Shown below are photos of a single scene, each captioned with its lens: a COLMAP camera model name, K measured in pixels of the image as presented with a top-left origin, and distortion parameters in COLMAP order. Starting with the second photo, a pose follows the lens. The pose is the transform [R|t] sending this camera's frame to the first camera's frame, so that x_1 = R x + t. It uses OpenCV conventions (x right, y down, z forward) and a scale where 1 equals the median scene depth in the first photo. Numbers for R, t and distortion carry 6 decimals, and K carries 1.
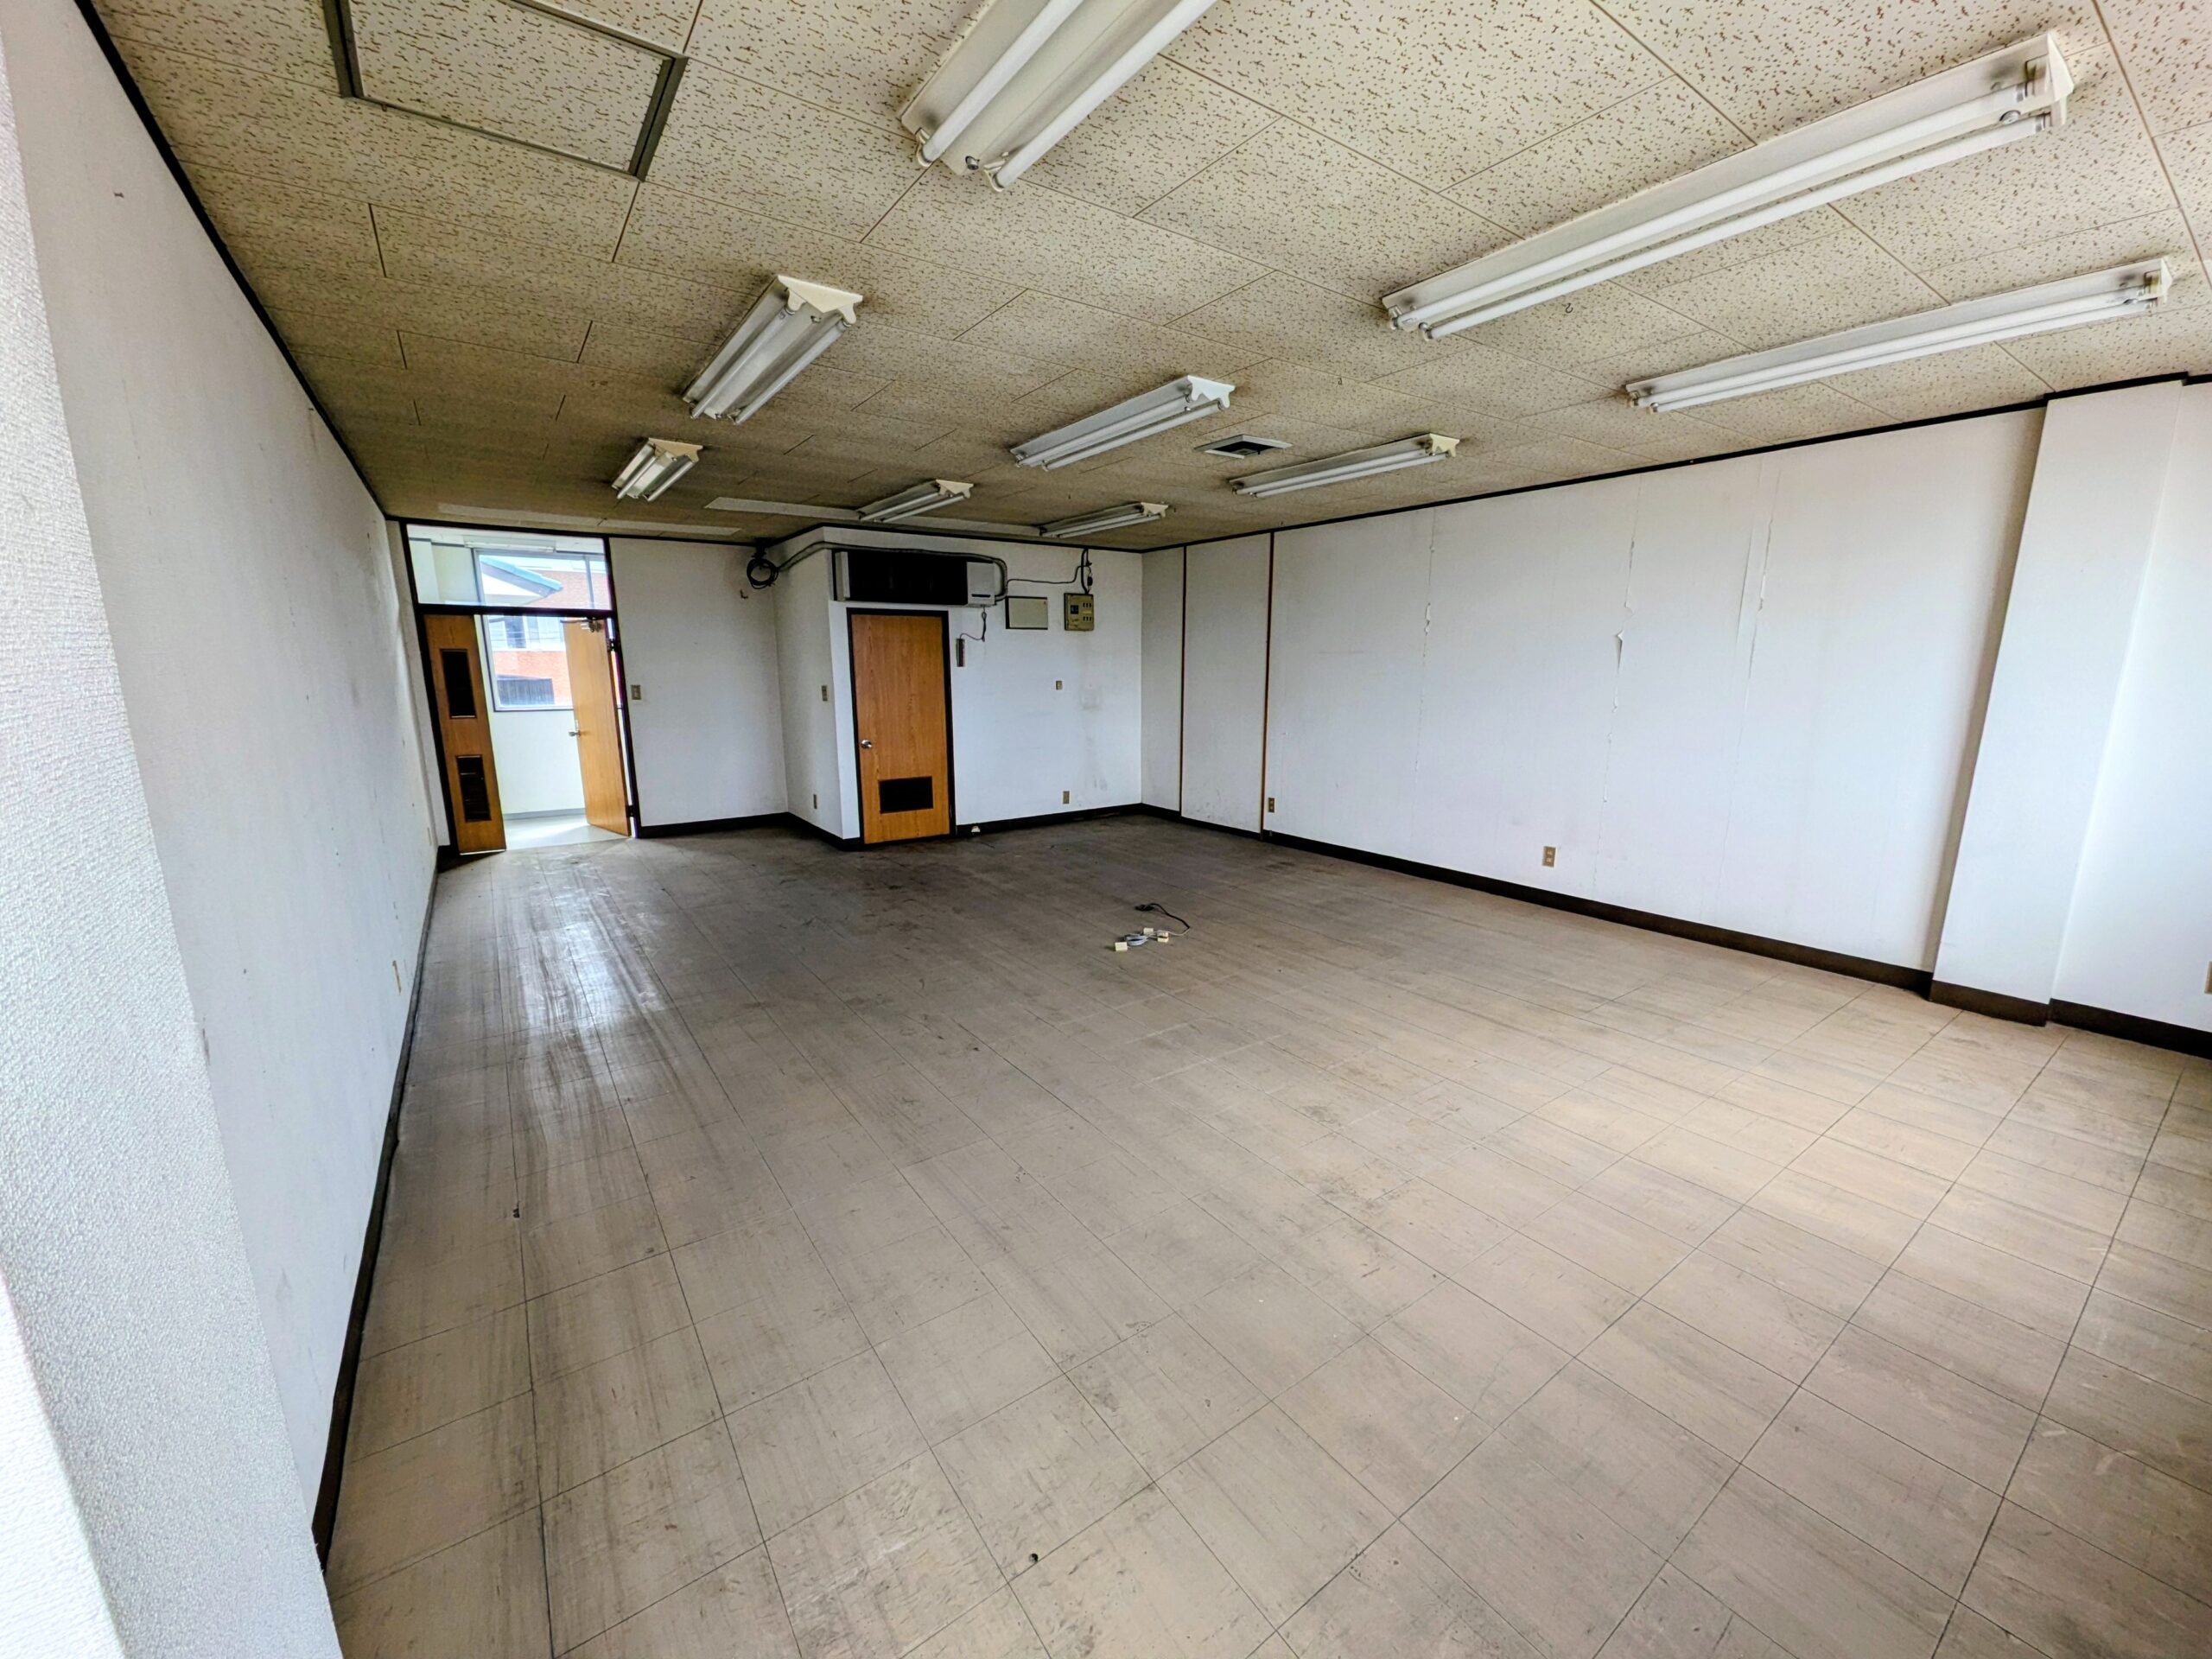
lens RADIAL K [[868.0, 0, 1113.4], [0, 868.0, 840.4], [0, 0, 1]] dist [0.003202, -0.000168]
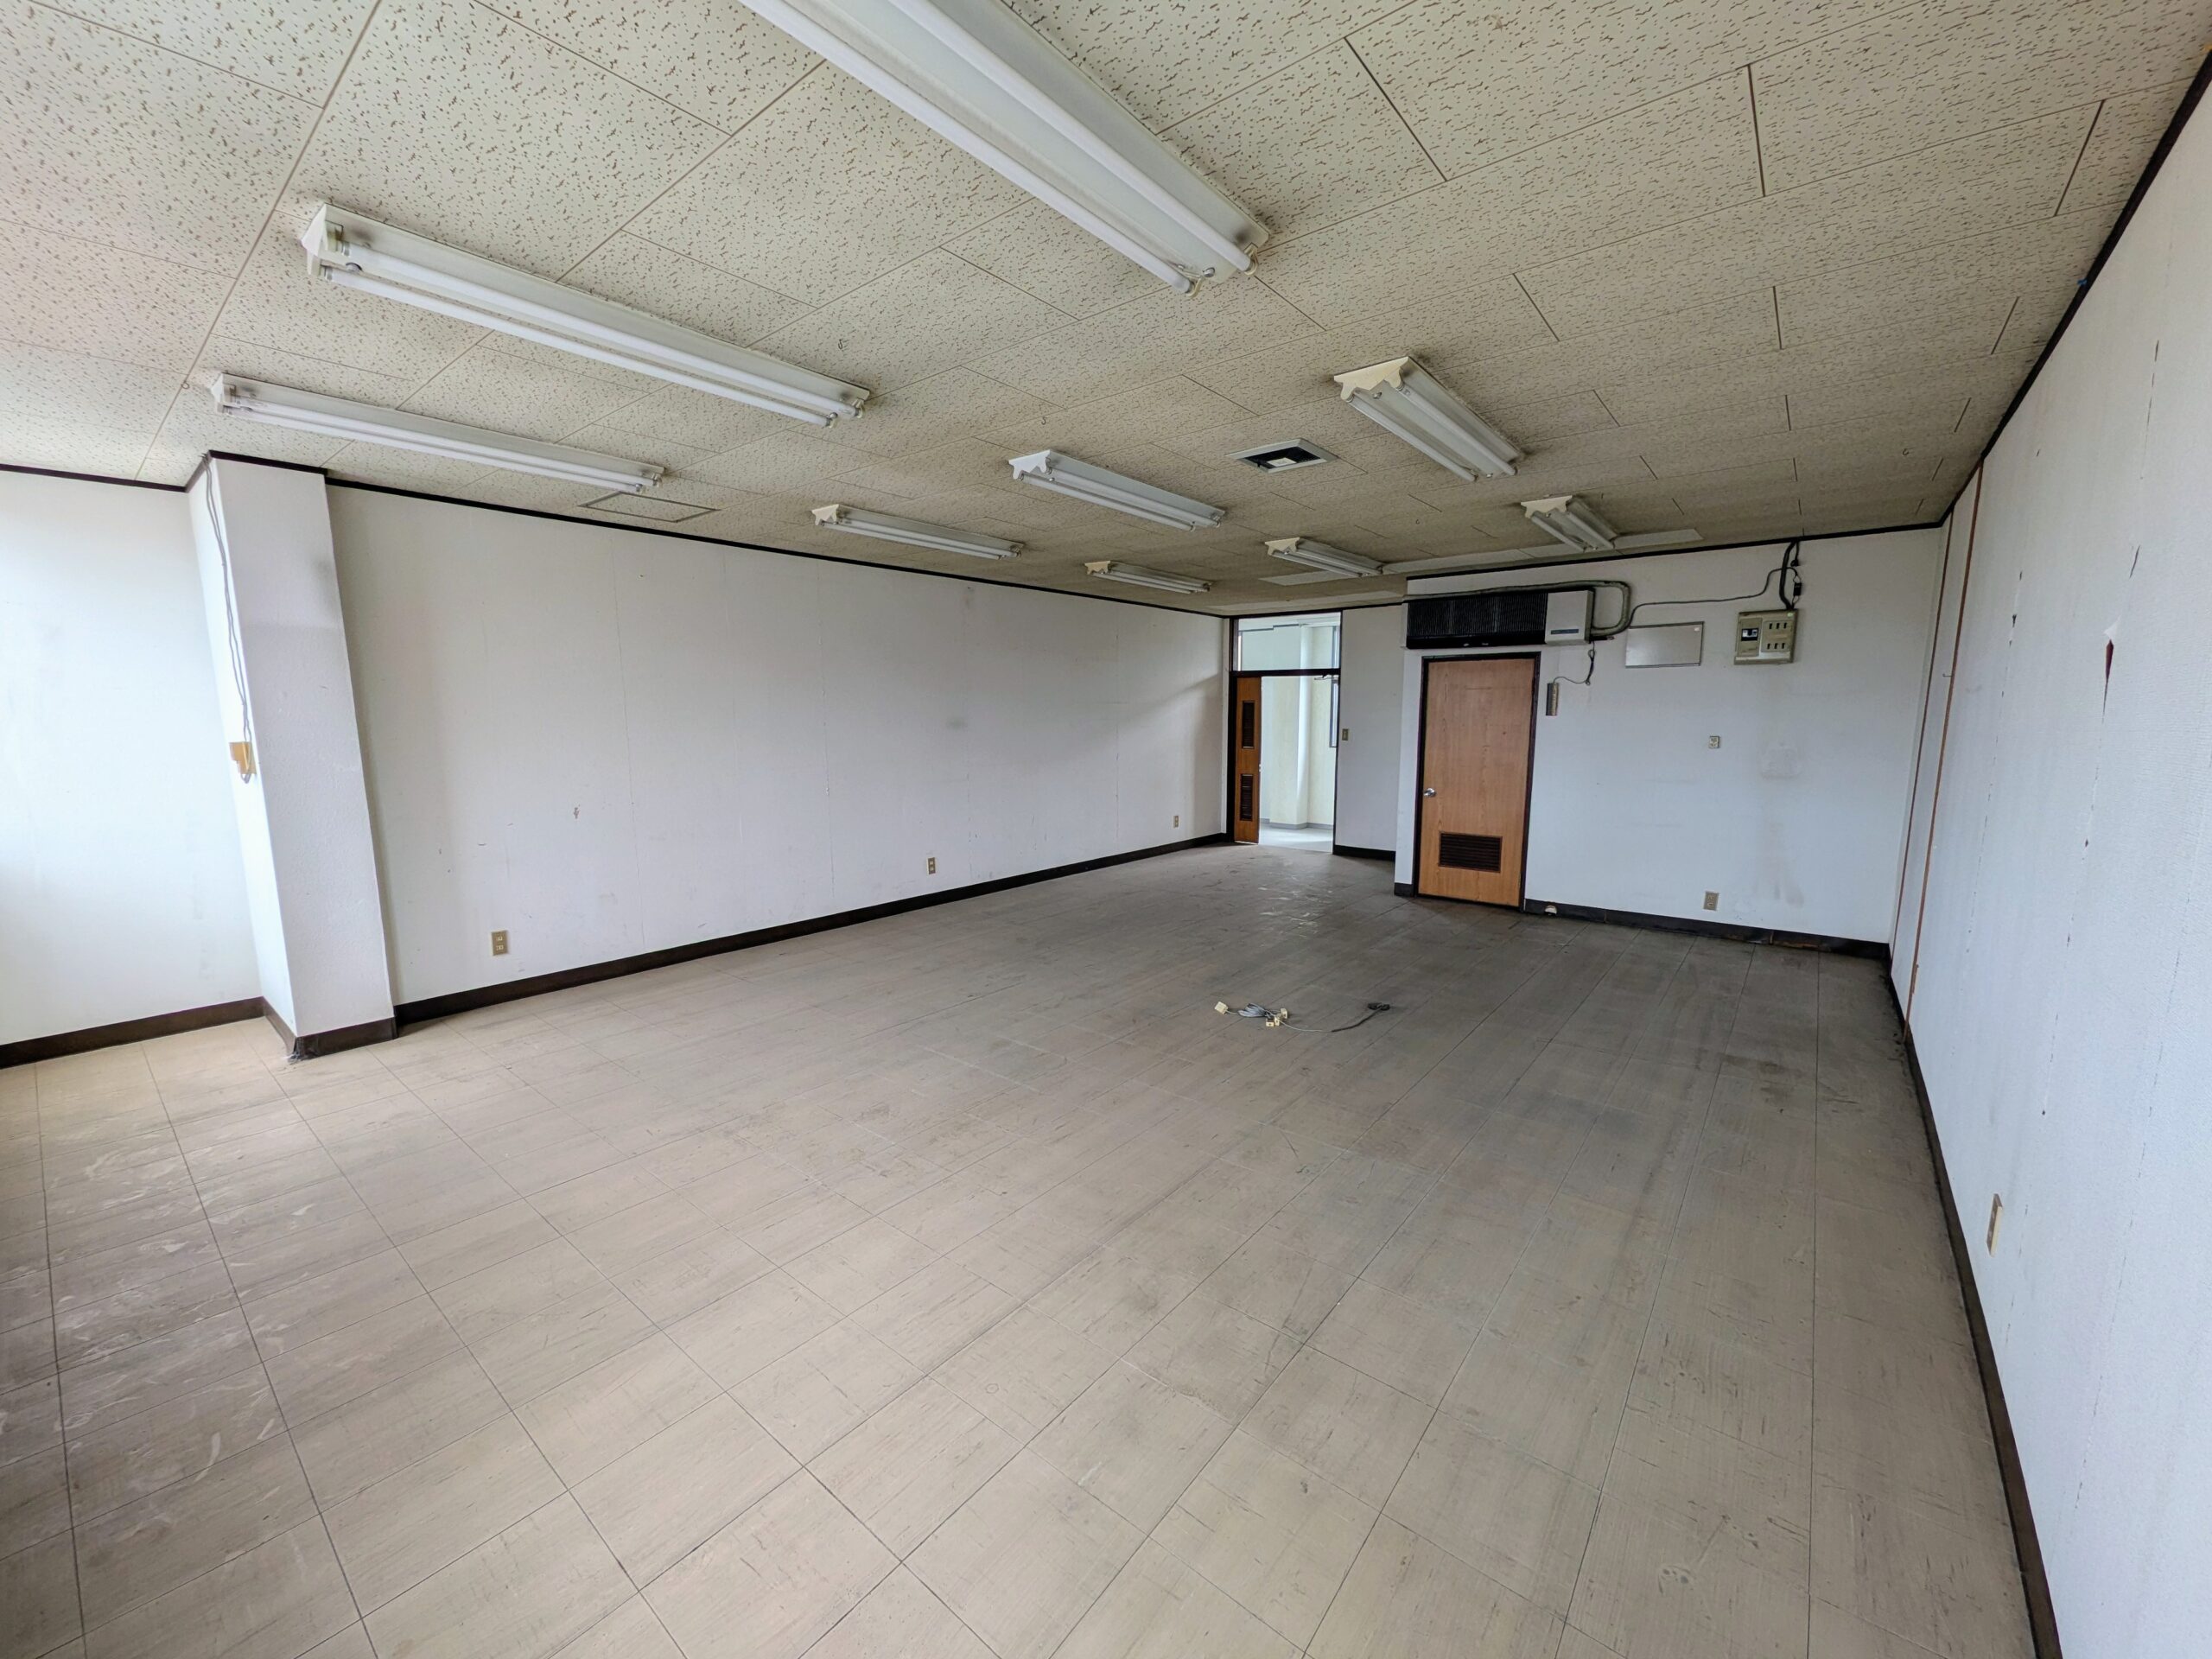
lens RADIAL K [[876.5, 0, 1106.0], [0, 876.5, 829.5], [0, 0, 1]] dist [0.001544, 0.000434]
pose [[0.259605, 0.131353, -0.956740, 0.729560], [-0.196196, 0.977219, 0.080928, -0.100380], [0.945575, 0.166699, 0.279462, 0.496108]]
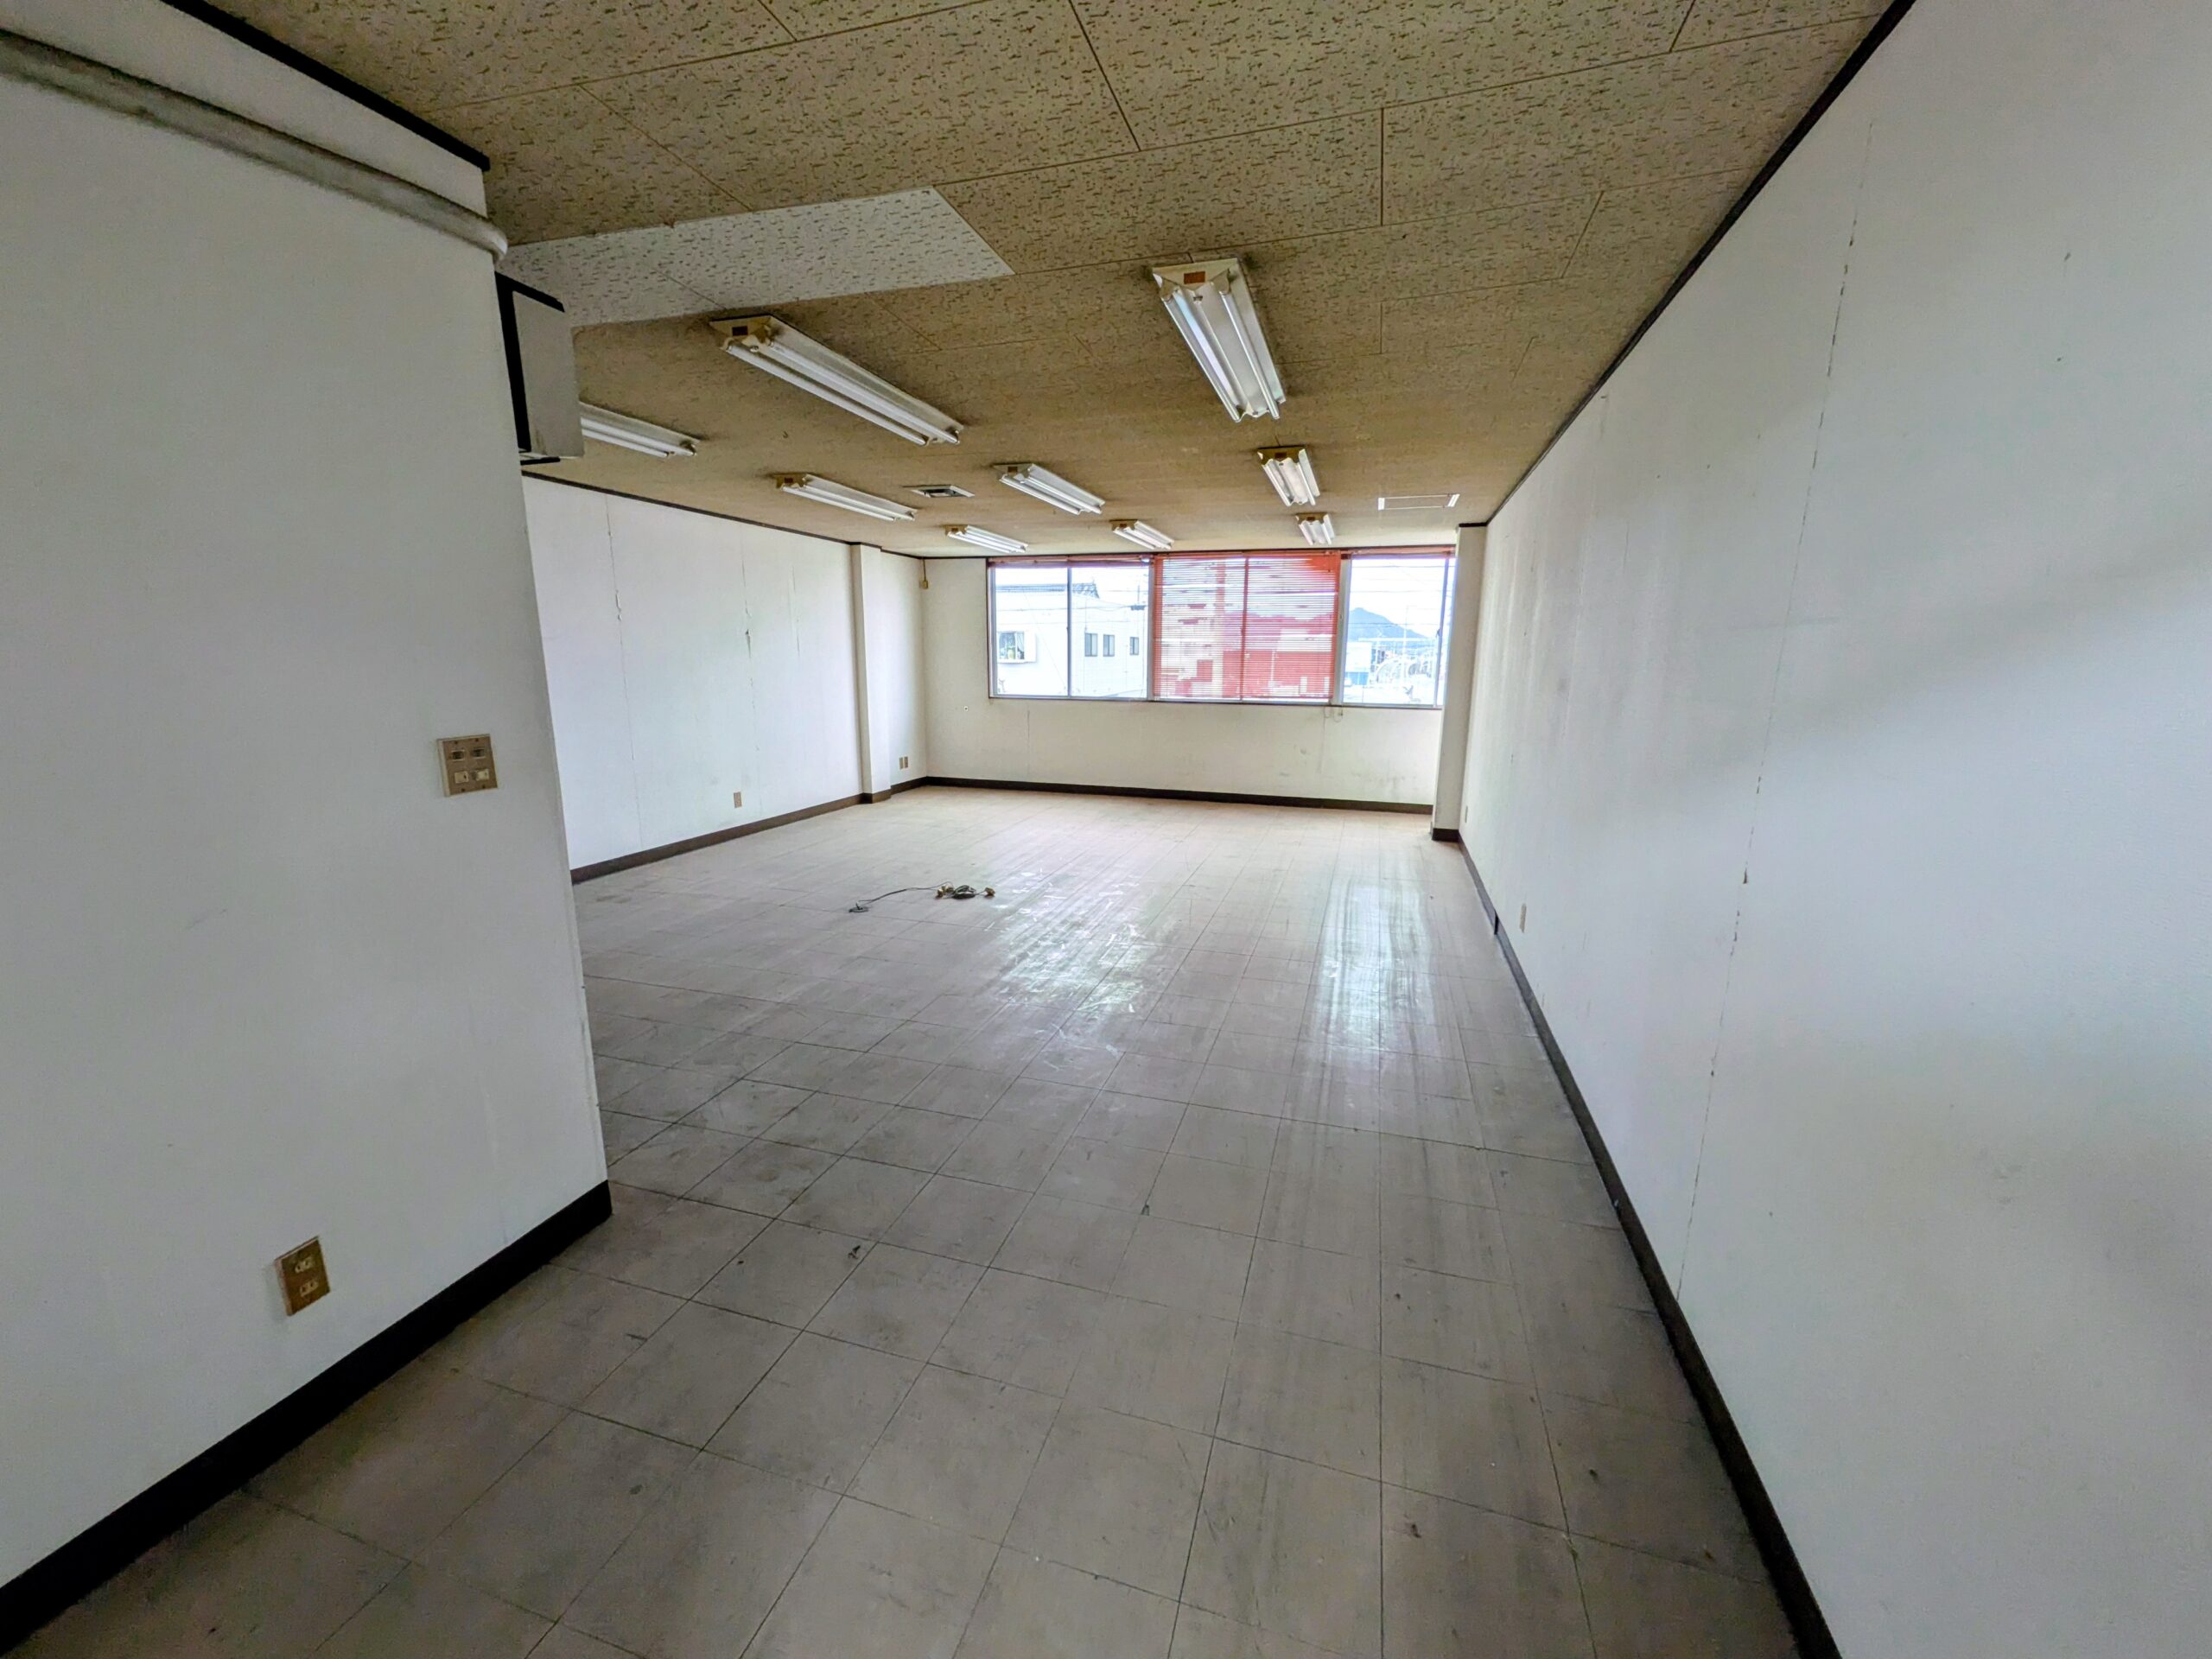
lens RADIAL K [[868.0, 0, 1113.4], [0, 868.0, 840.4], [0, 0, 1]] dist [0.003202, -0.000168]
pose [[-0.609314, -0.169766, 0.774542, -0.854162], [0.154094, 0.932837, 0.325684, -0.258869], [-0.777812, 0.317796, -0.542231, 1.264680]]
